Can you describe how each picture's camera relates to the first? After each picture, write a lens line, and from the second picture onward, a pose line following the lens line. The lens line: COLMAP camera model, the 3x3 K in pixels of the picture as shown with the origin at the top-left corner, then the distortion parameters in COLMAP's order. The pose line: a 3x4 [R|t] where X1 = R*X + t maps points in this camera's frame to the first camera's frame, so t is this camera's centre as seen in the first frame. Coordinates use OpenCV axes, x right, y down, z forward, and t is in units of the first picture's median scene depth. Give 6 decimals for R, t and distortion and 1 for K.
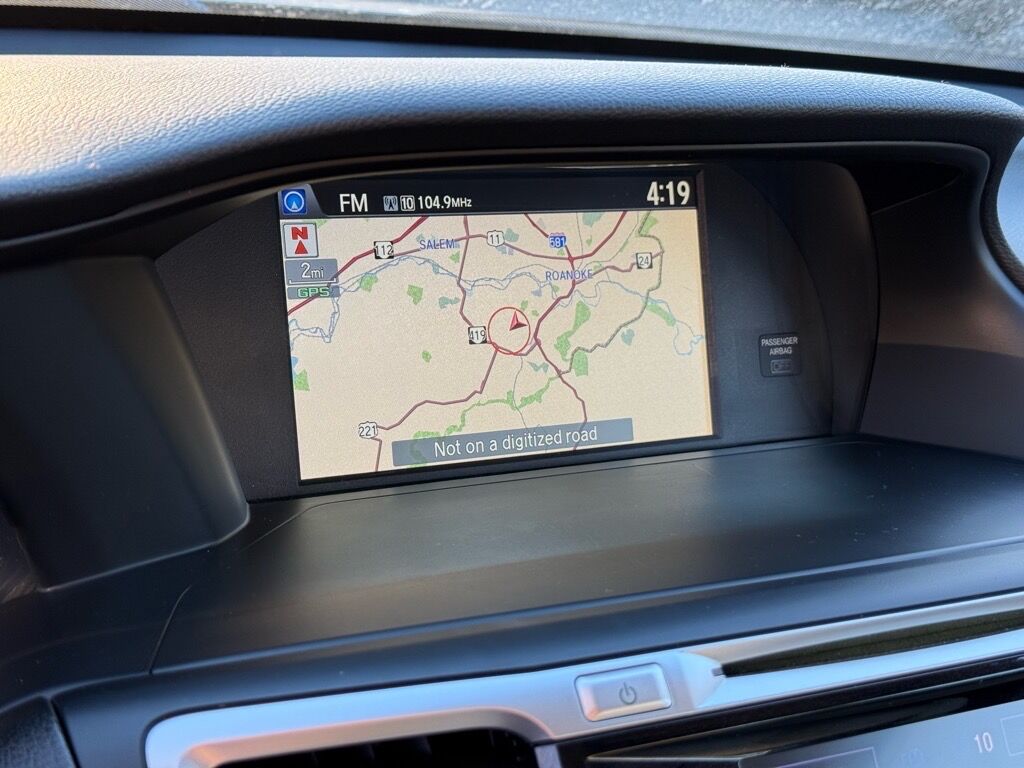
lens RADIAL K [[1424.3, 0, 511.0], [0, 1424.3, 380.7], [0, 0, 1]] dist [0.106884, 0.000000]
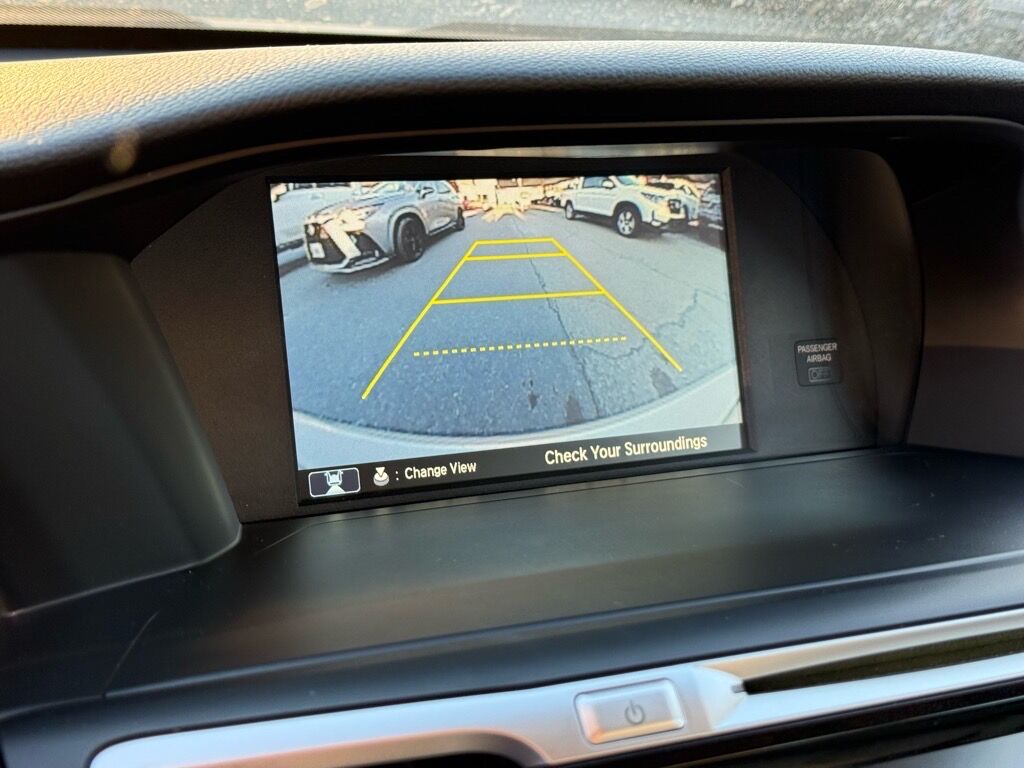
lens RADIAL K [[1424.3, 0, 511.3], [0, 1424.3, 392.1], [0, 0, 1]] dist [0.106884, 0.000000]
pose [[0.998908, -0.022943, -0.040697, 0.038633], [0.021837, 0.999386, -0.027411, 0.035247], [0.041301, 0.026492, 0.998795, 0.085308]]
